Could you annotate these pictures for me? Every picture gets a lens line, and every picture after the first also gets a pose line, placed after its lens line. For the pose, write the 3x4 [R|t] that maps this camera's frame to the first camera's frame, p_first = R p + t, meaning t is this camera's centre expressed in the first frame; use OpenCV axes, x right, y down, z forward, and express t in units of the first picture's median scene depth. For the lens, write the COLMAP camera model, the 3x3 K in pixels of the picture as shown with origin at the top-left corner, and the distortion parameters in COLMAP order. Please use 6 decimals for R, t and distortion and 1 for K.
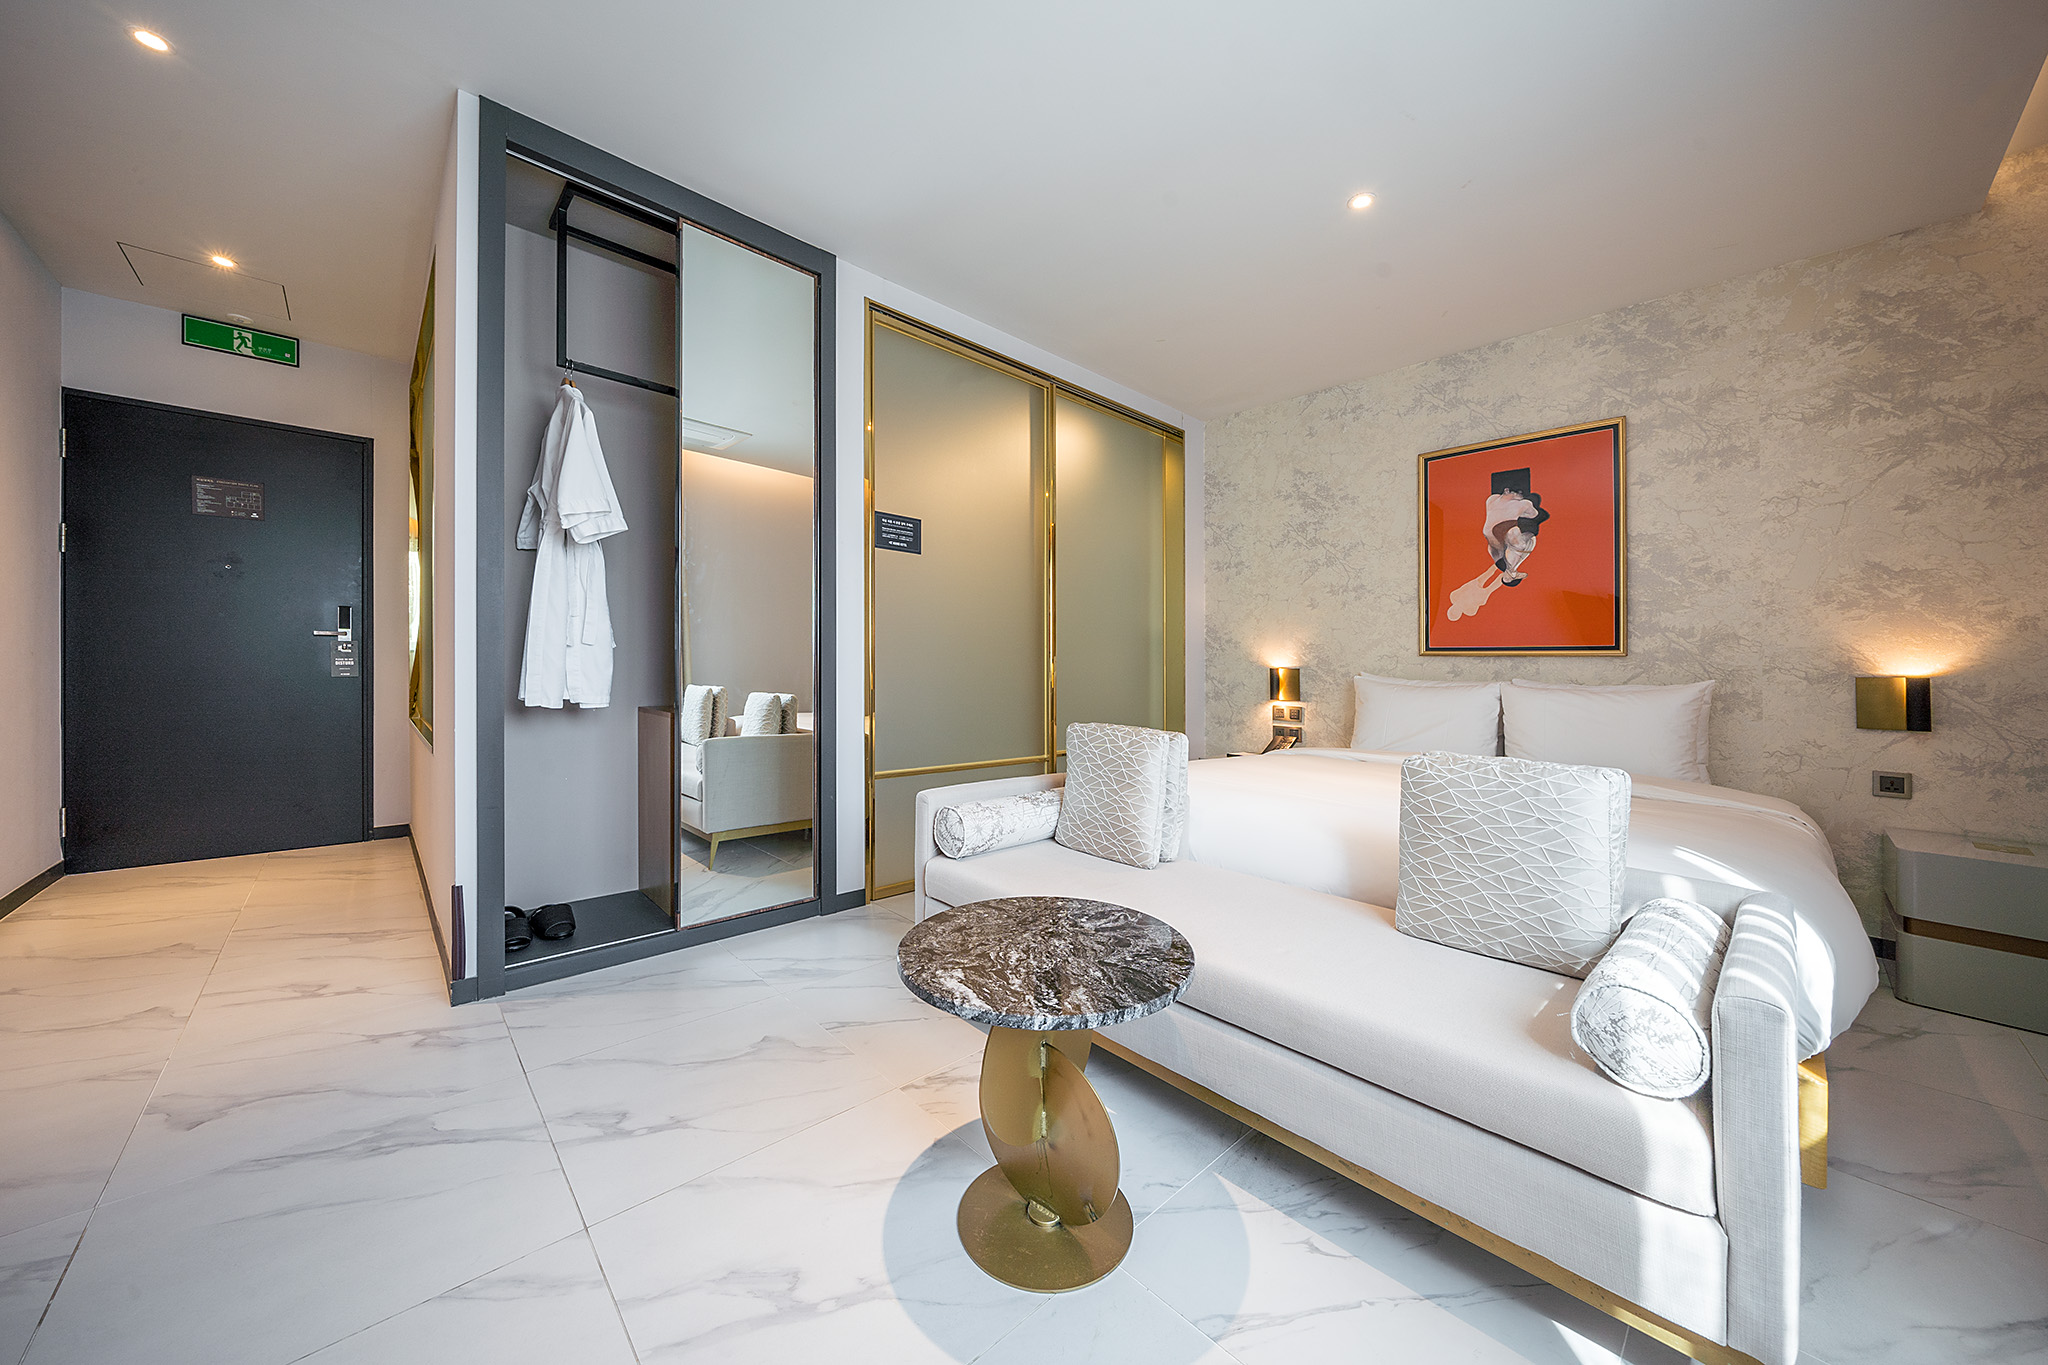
lens RADIAL K [[709.3, 0, 1024.6], [0, 709.3, 661.5], [0, 0, 1]] dist [-0.000503, -0.000078]
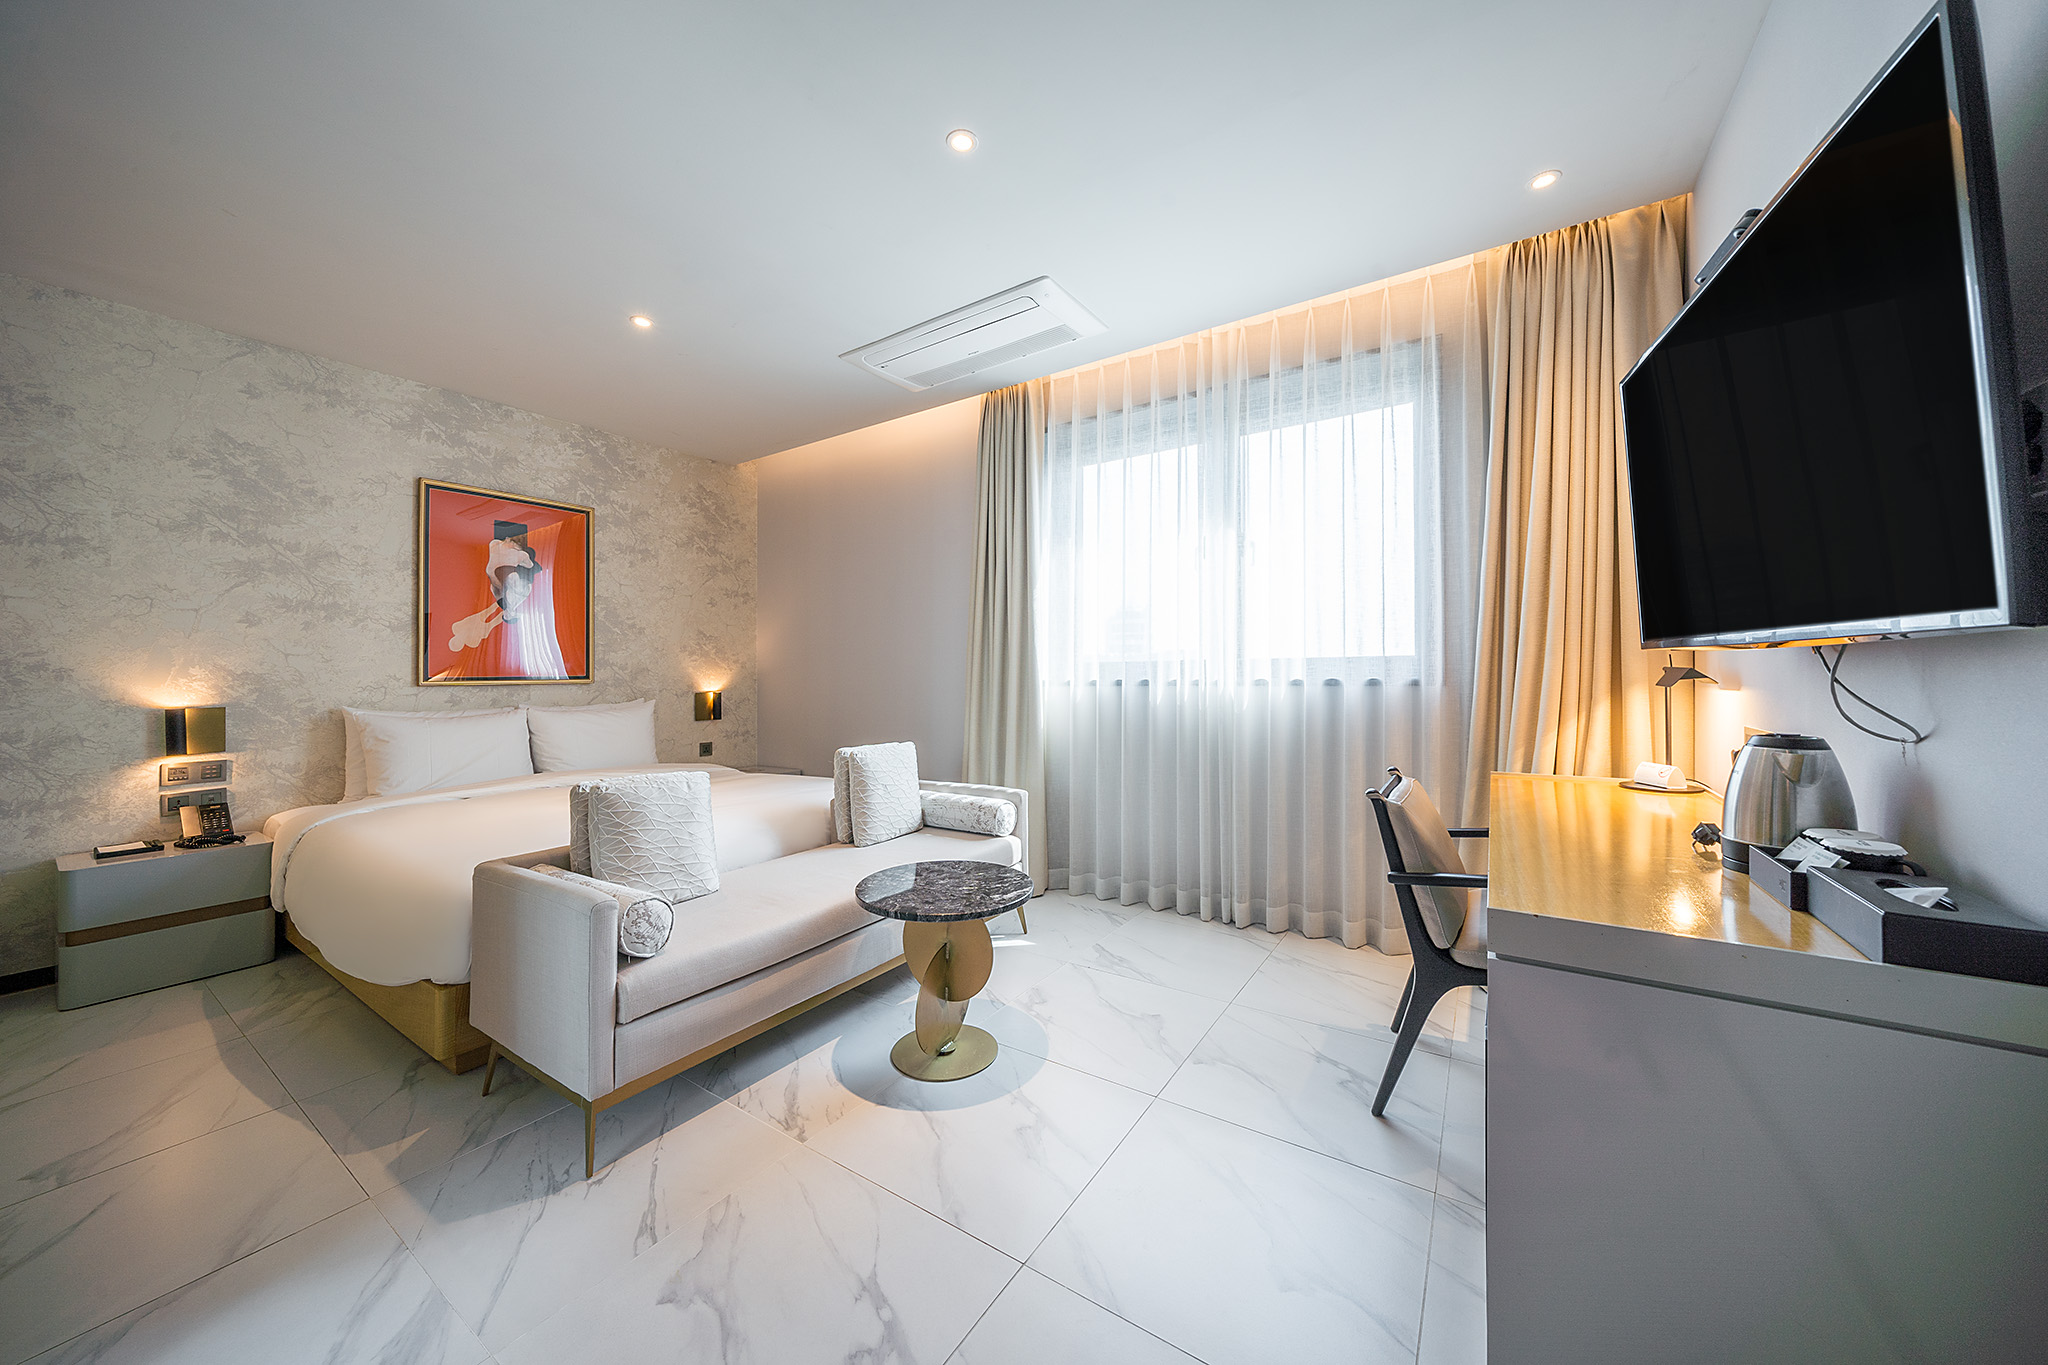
lens RADIAL K [[709.3, 0, 1024.6], [0, 709.3, 661.5], [0, 0, 1]] dist [-0.000503, -0.000078]
pose [[-0.221001, -0.000184, 0.975274, -0.668325], [-0.001059, 0.999999, -0.000052, -0.050198], [-0.975273, -0.001044, -0.221001, 0.485974]]
